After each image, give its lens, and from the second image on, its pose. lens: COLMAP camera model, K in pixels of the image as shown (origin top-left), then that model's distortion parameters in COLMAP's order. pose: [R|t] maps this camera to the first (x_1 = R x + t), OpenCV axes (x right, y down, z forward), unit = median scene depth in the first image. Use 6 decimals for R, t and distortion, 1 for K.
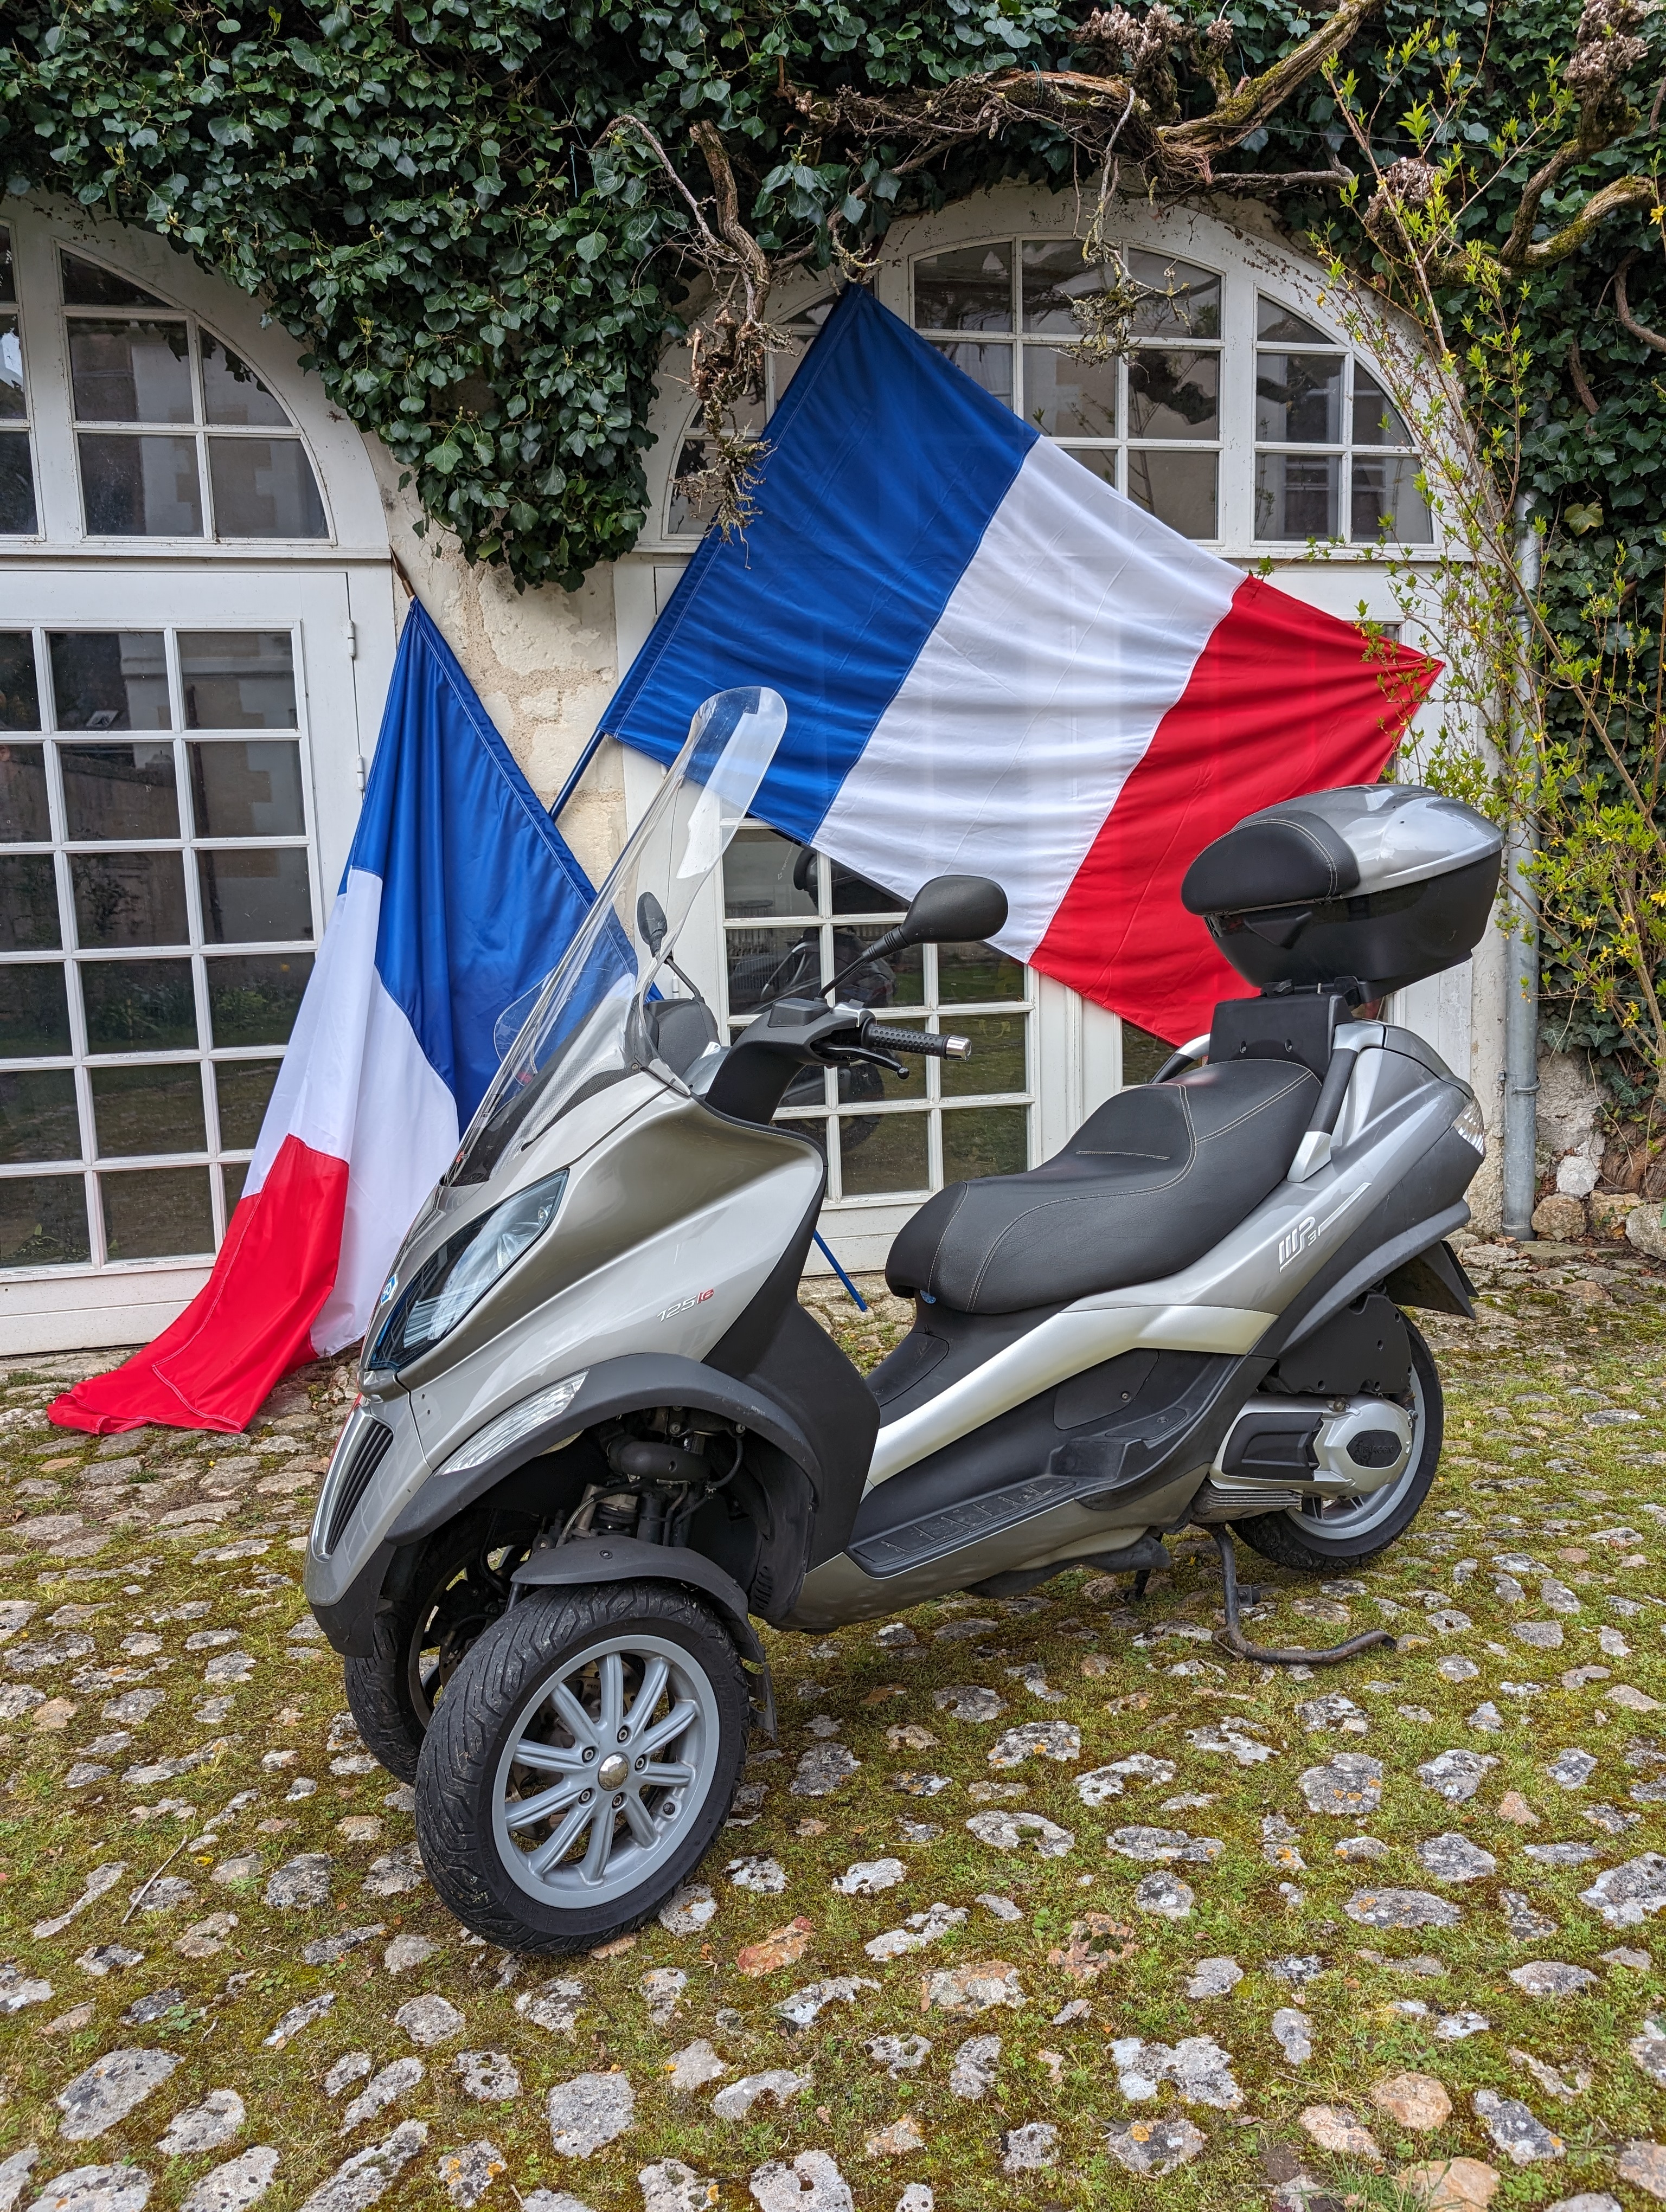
lens RADIAL K [[1548.6, 0, 829.0], [0, 1548.6, 1096.6], [0, 0, 1]] dist [-0.003091, -0.001718]
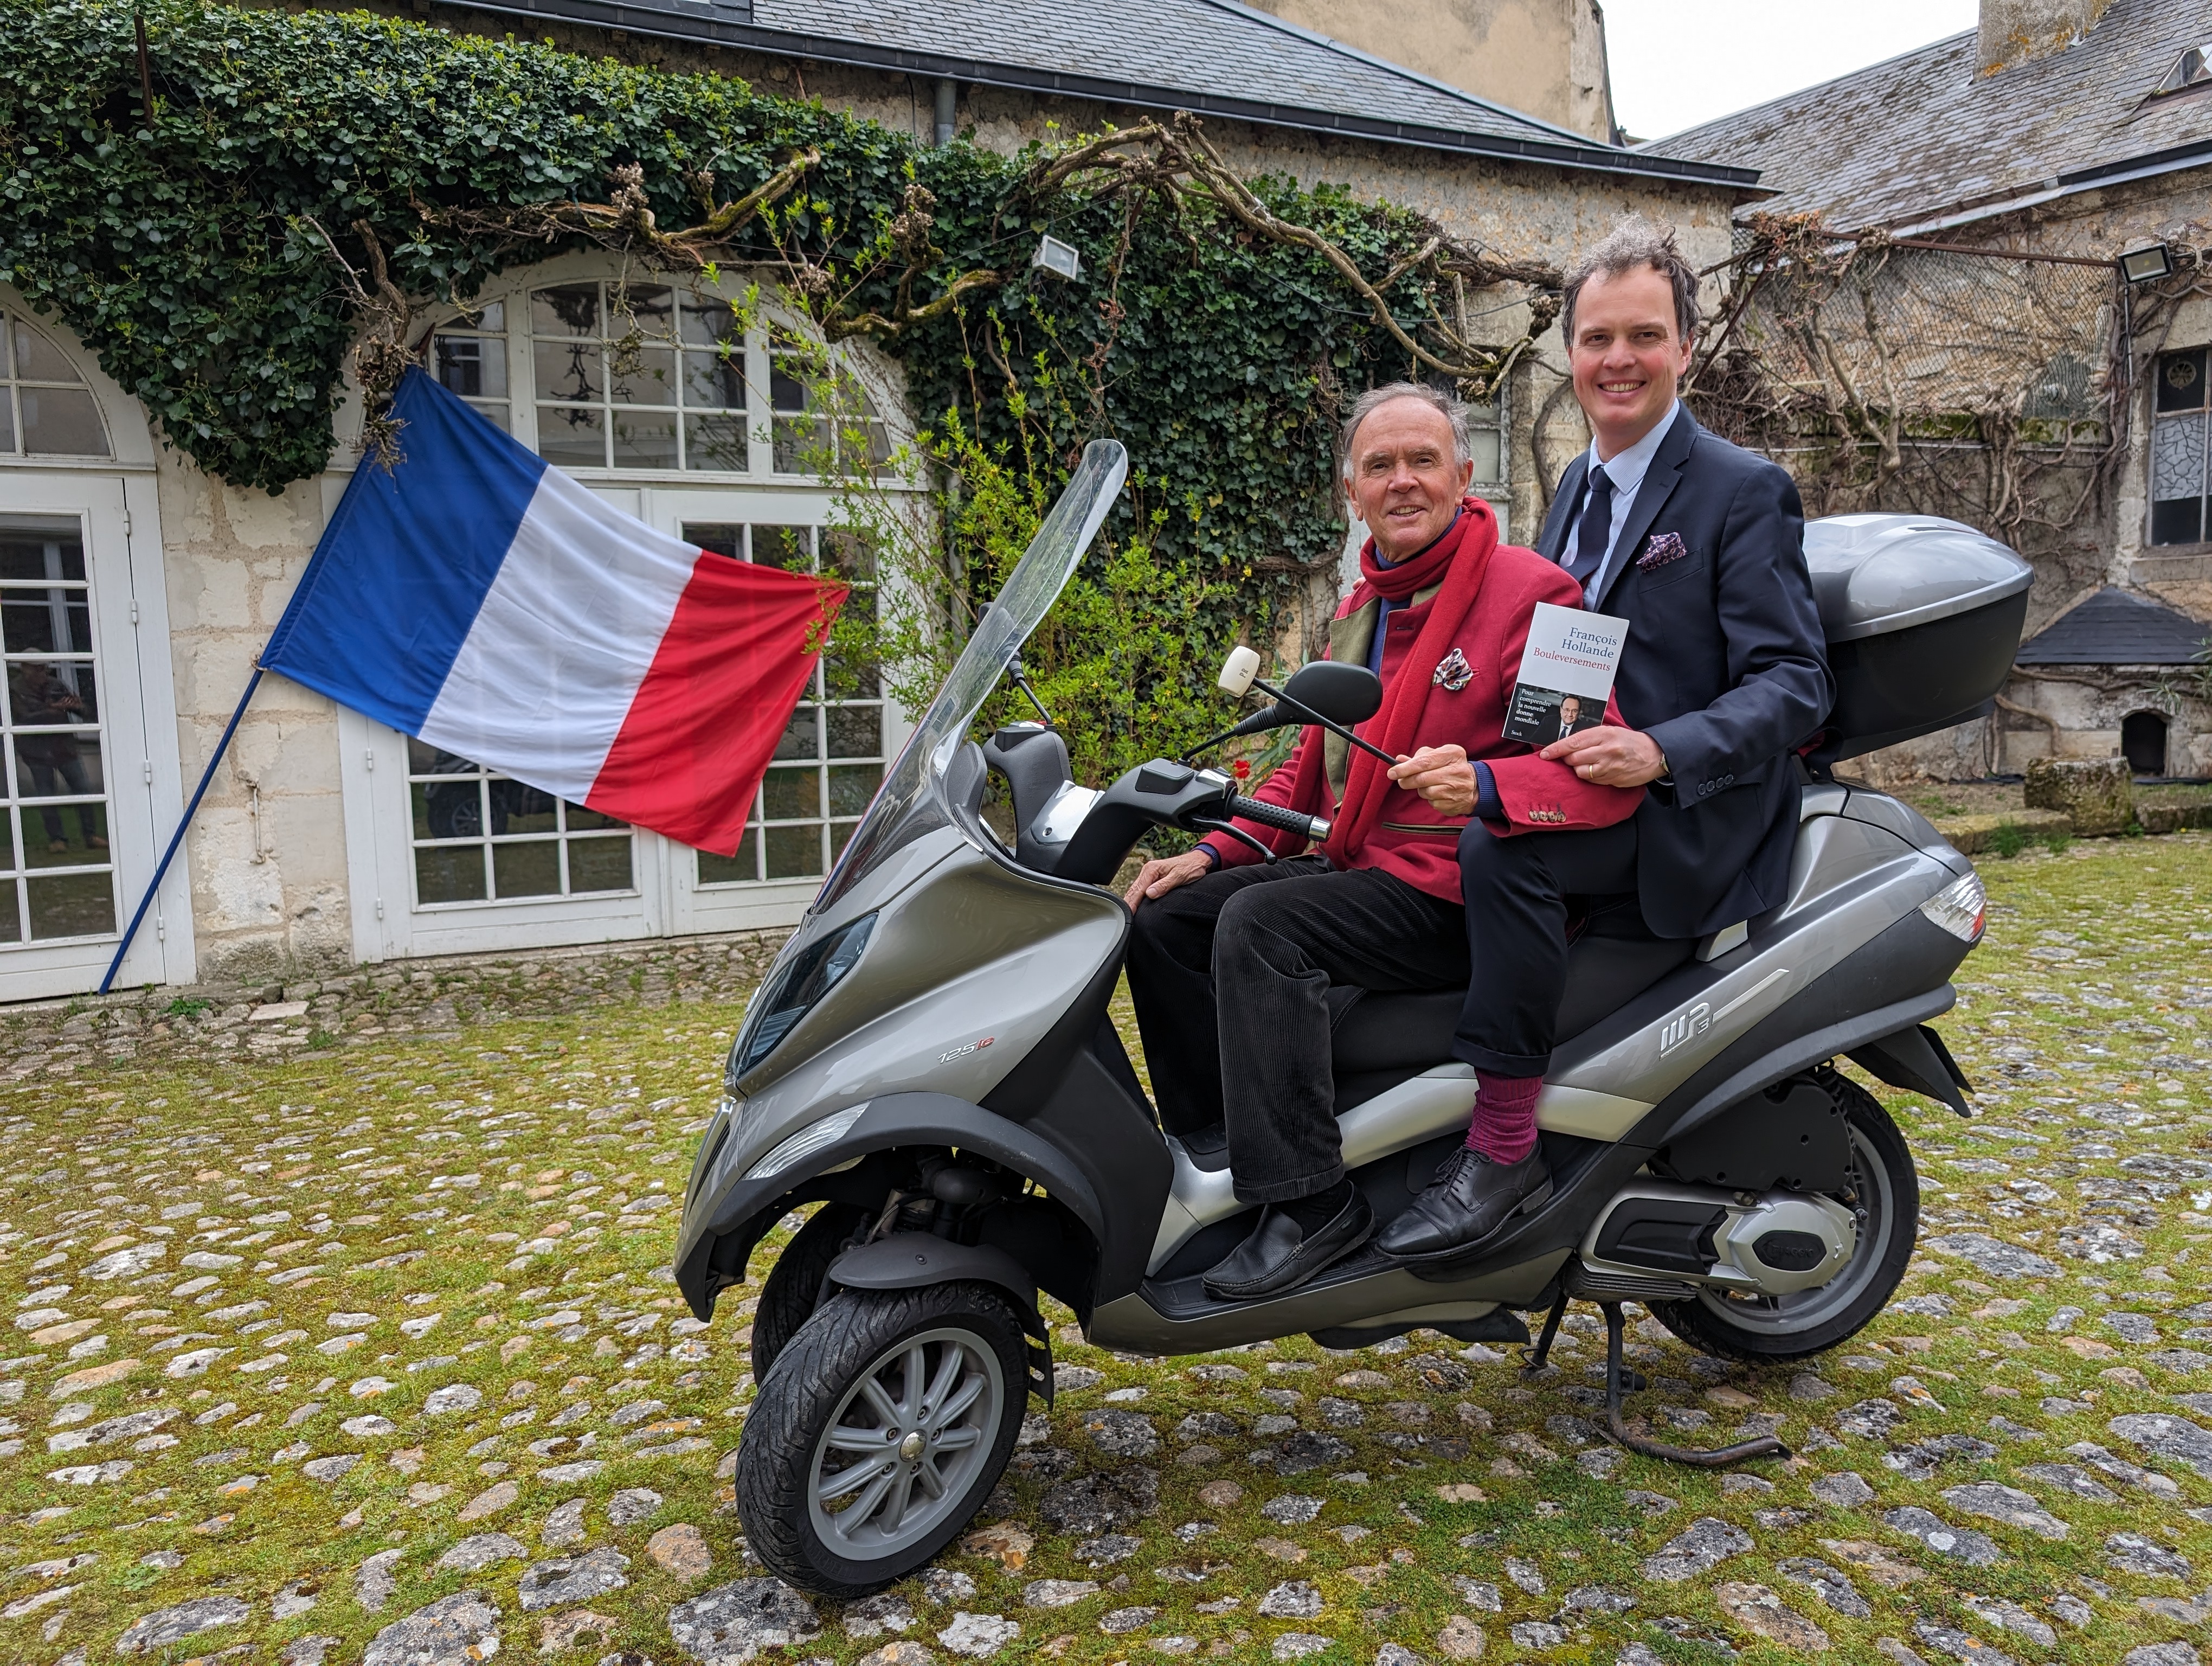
lens RADIAL K [[1548.6, 0, 1108.9], [0, 1548.6, 845.4], [0, 0, 1]] dist [-0.003091, -0.001718]
pose [[0.975005, -0.008182, 0.222034, 0.331914], [0.017378, 0.999069, -0.039494, 0.112155], [-0.221504, 0.042365, 0.974239, -0.760604]]
